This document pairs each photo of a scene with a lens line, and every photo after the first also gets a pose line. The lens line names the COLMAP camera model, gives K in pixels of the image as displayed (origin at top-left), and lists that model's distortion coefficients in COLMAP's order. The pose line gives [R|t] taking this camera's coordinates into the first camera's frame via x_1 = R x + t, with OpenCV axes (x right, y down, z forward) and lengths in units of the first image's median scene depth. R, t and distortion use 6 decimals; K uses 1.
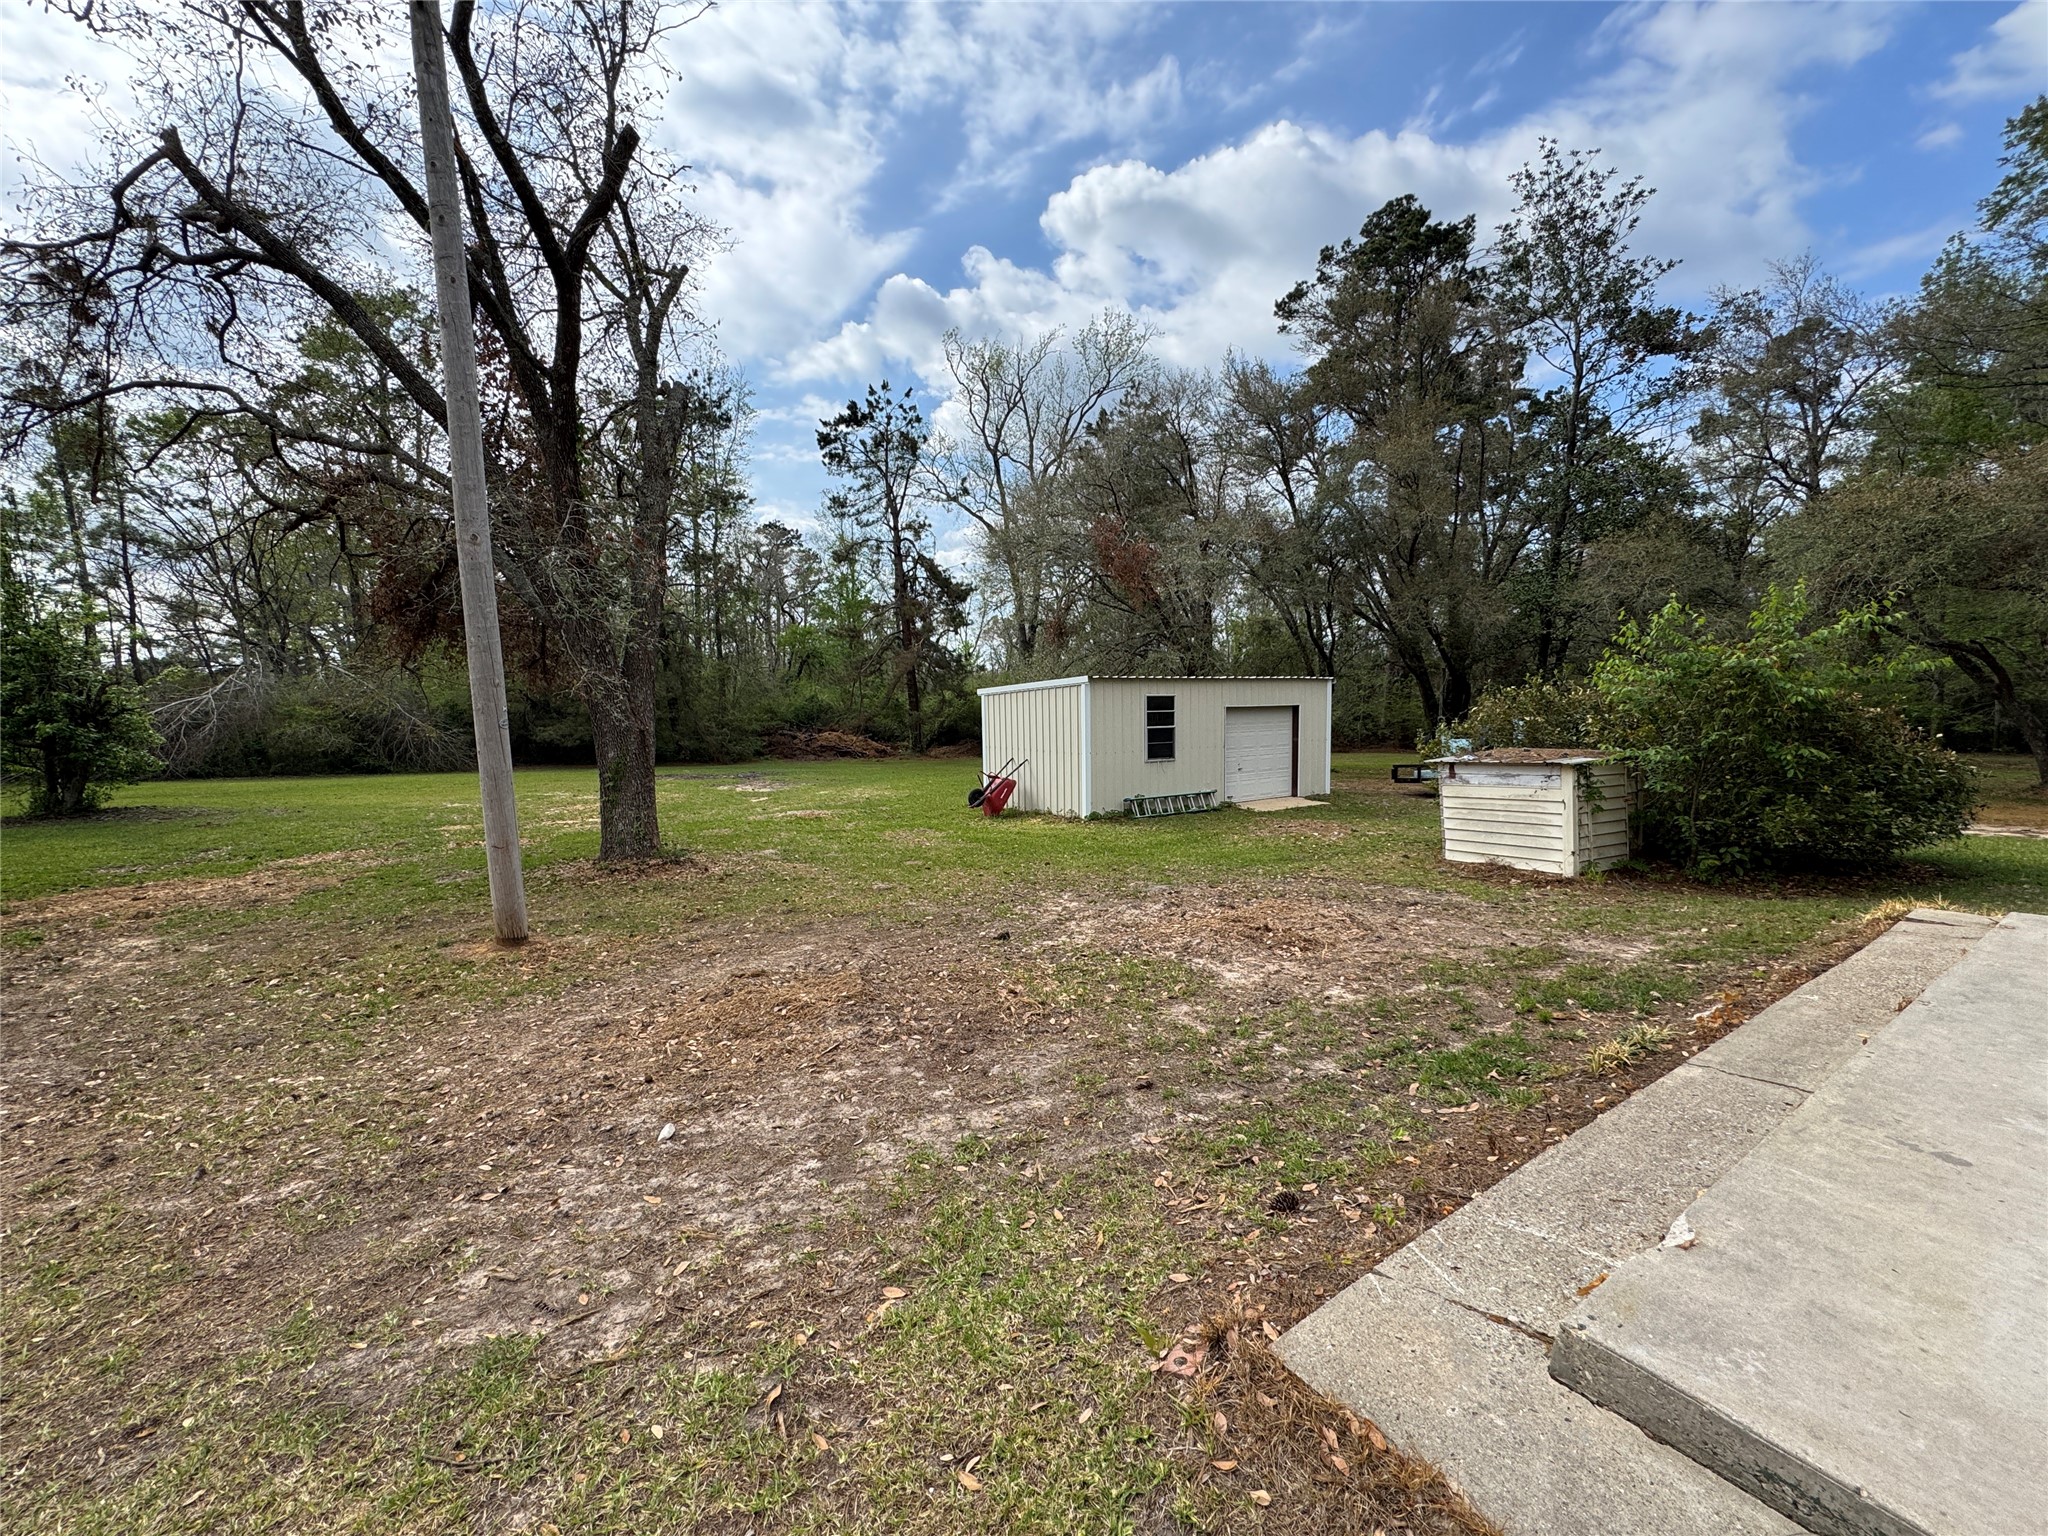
lens RADIAL K [[814.6, 0, 1019.8], [0, 814.6, 763.6], [0, 0, 1]] dist [-0.000476, -0.000024]
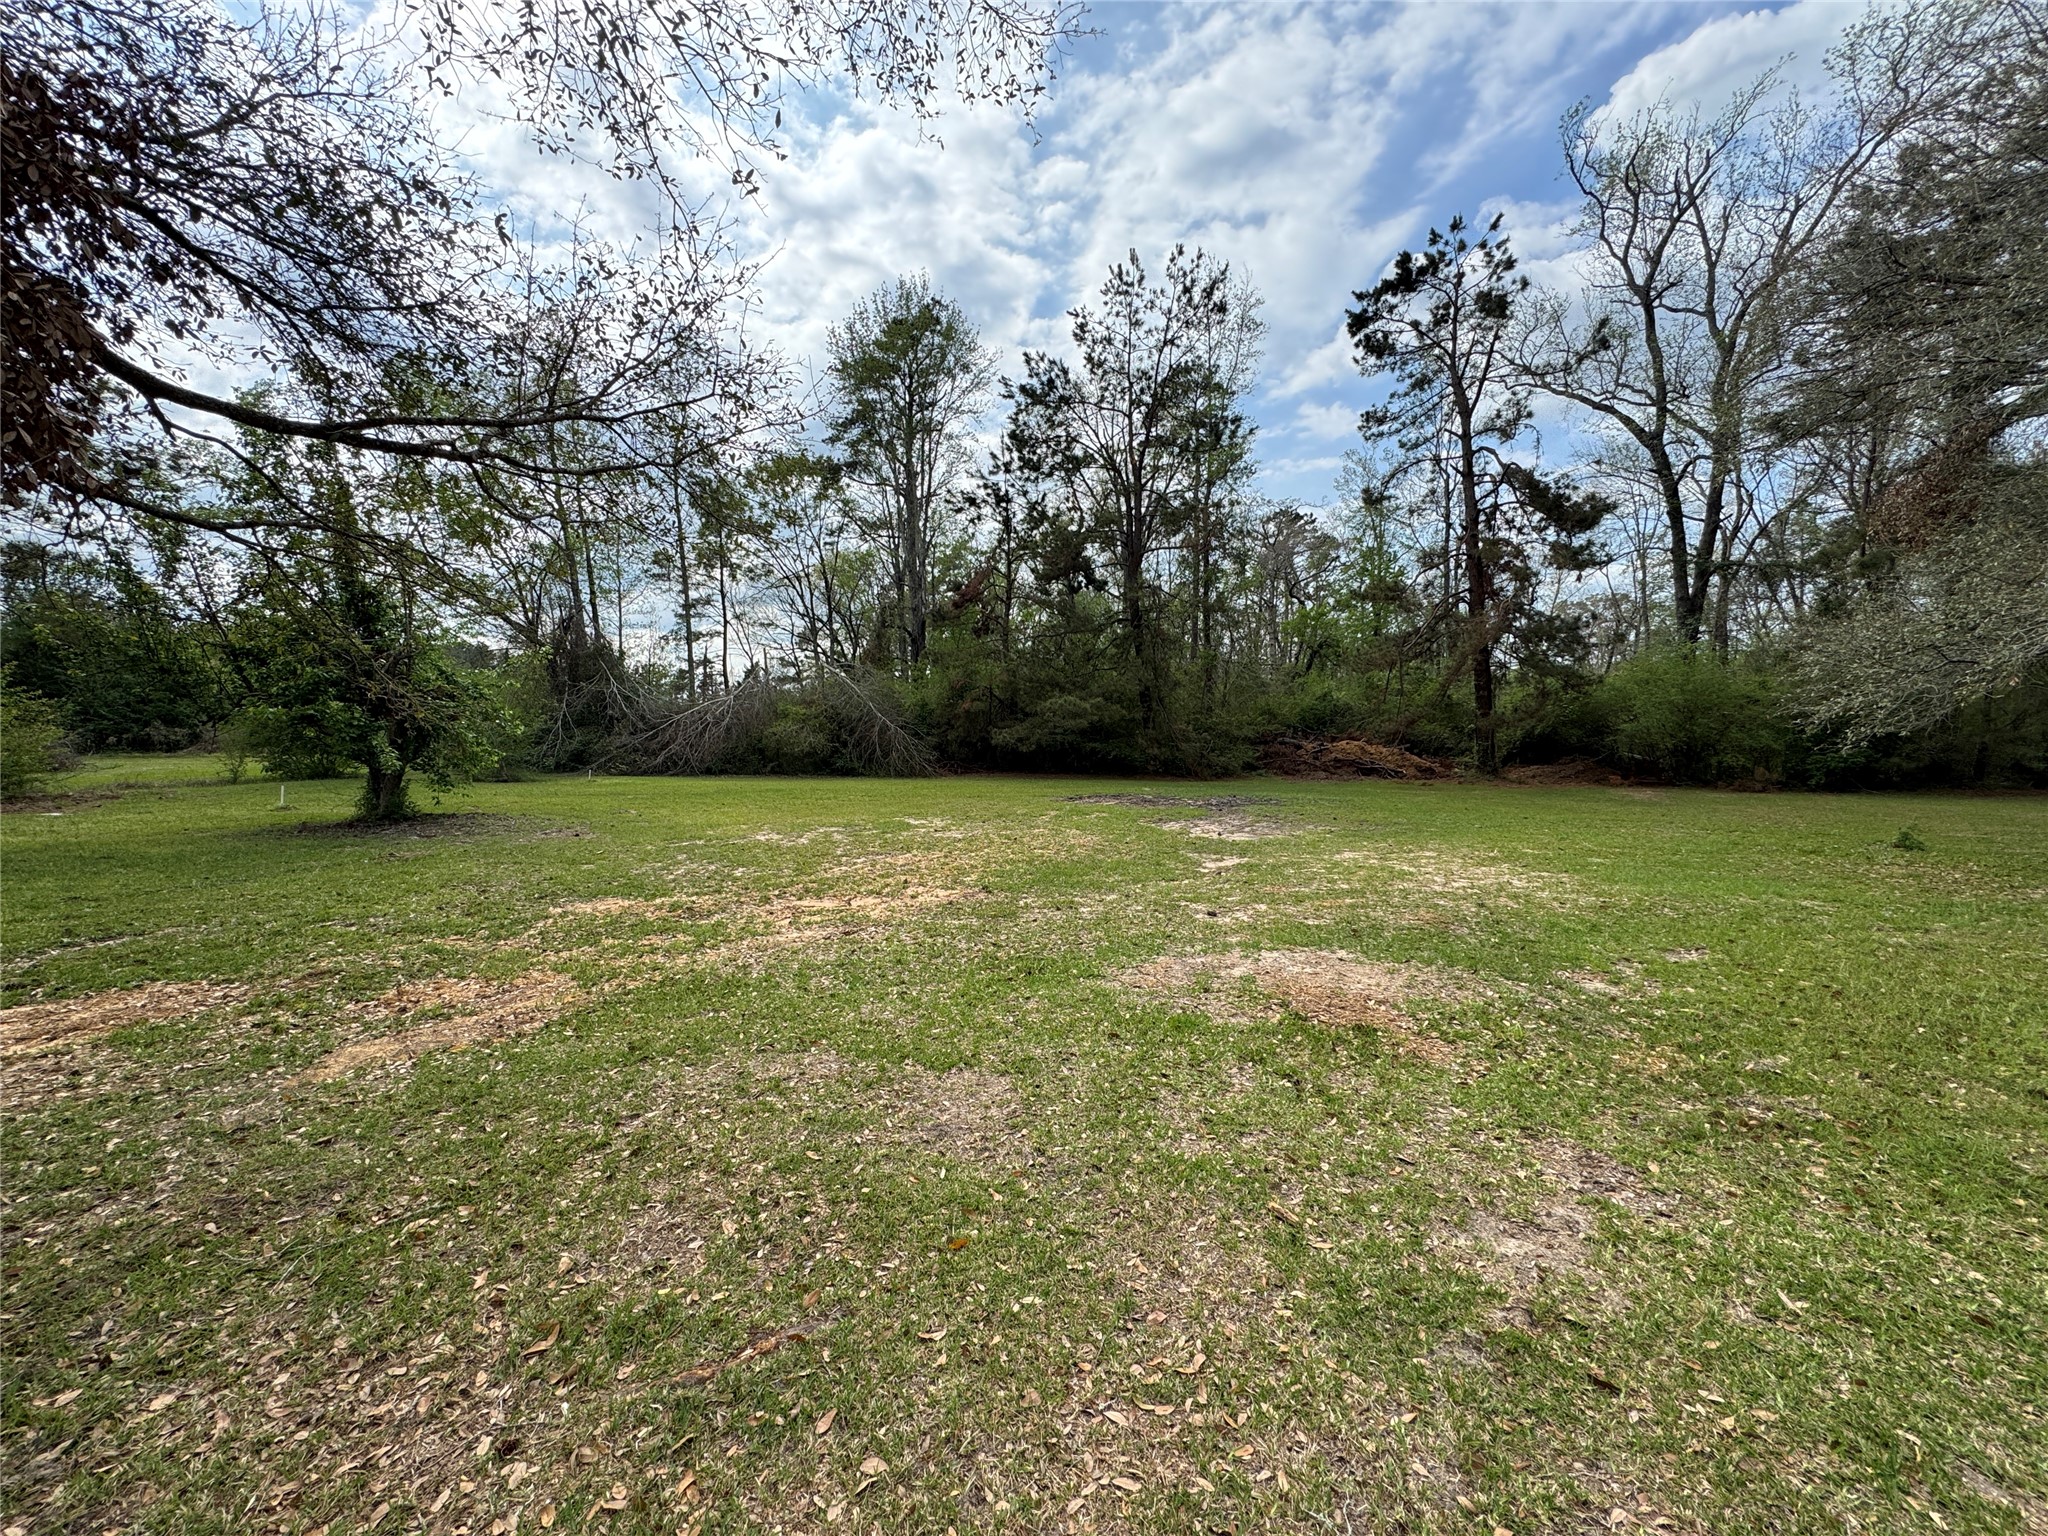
lens RADIAL K [[814.6, 0, 1019.8], [0, 814.6, 763.6], [0, 0, 1]] dist [-0.000476, -0.000024]
pose [[0.823746, 0.031187, -0.566100, -0.068534], [-0.038557, 0.999256, -0.001056, -0.006860], [0.565646, 0.022697, 0.824336, 0.256358]]
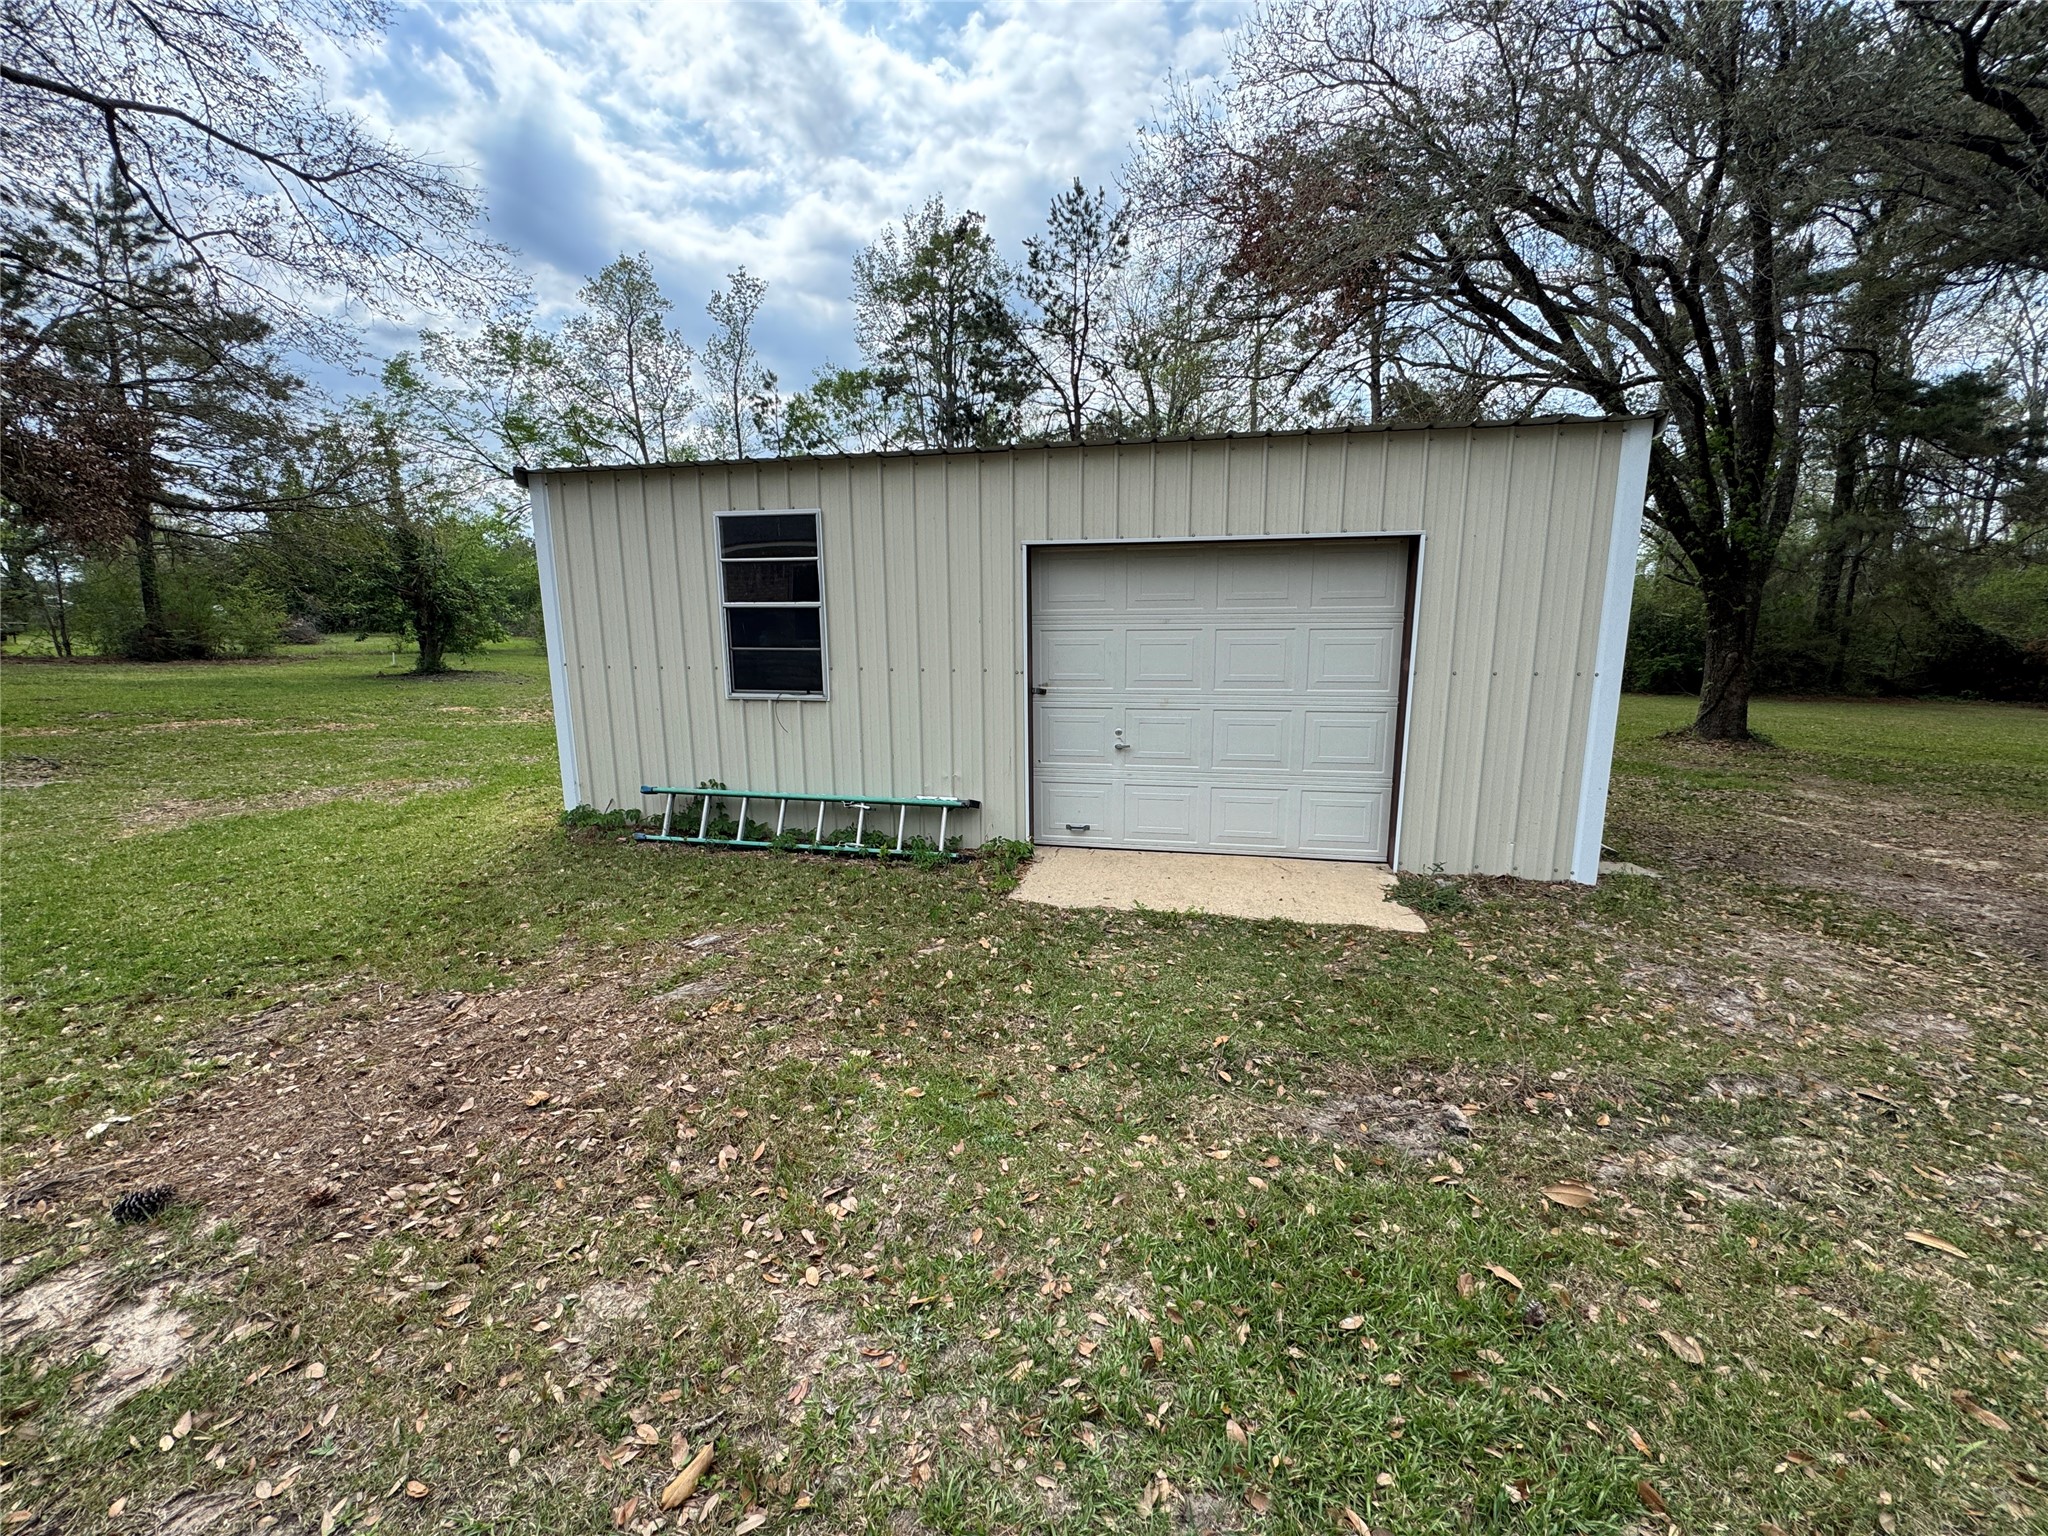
lens RADIAL K [[814.6, 0, 1019.8], [0, 814.6, 763.6], [0, 0, 1]] dist [-0.000476, -0.000024]
pose [[0.698559, 0.135811, -0.702546, 0.173261], [-0.057531, 0.989304, 0.134041, -0.010178], [0.713236, -0.053218, 0.698901, 0.278798]]
